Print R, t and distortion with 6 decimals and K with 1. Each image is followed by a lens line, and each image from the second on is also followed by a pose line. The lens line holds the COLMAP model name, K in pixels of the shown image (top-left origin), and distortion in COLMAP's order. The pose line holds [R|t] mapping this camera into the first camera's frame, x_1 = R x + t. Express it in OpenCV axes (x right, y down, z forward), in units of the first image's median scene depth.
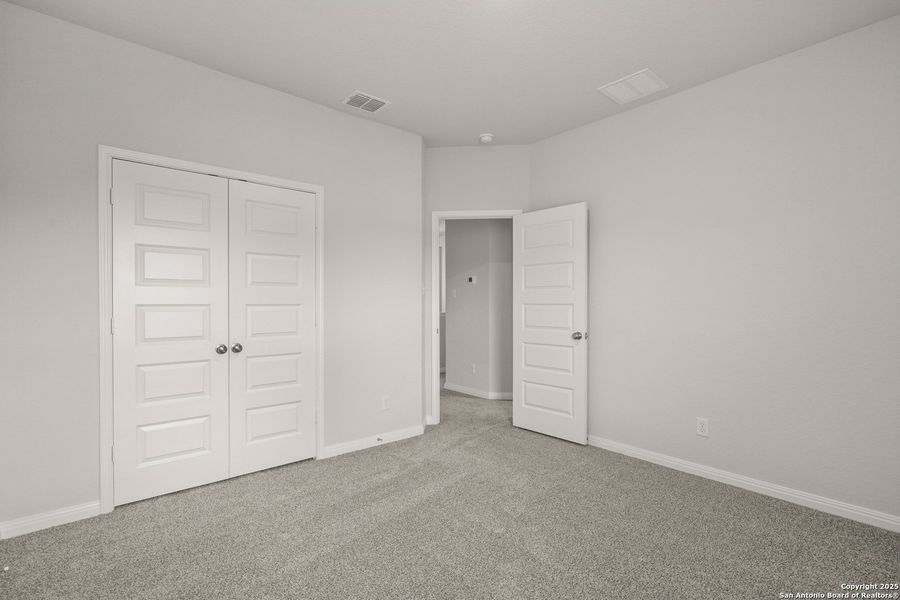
lens RADIAL K [[420.6, 0, 451.8], [0, 420.6, 302.6], [0, 0, 1]] dist [0.001199, 0.000011]
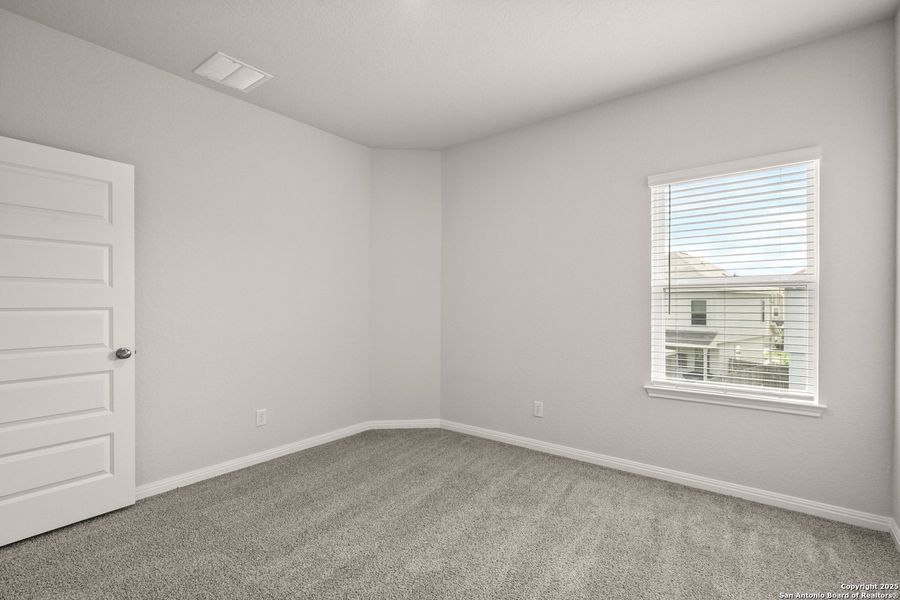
lens RADIAL K [[420.6, 0, 451.8], [0, 420.6, 302.6], [0, 0, 1]] dist [0.001199, 0.000011]
pose [[-0.200381, 0.003320, 0.979713, -0.119793], [0.001222, 0.999994, -0.003139, -0.000651], [-0.979717, 0.000568, -0.200383, 0.147795]]
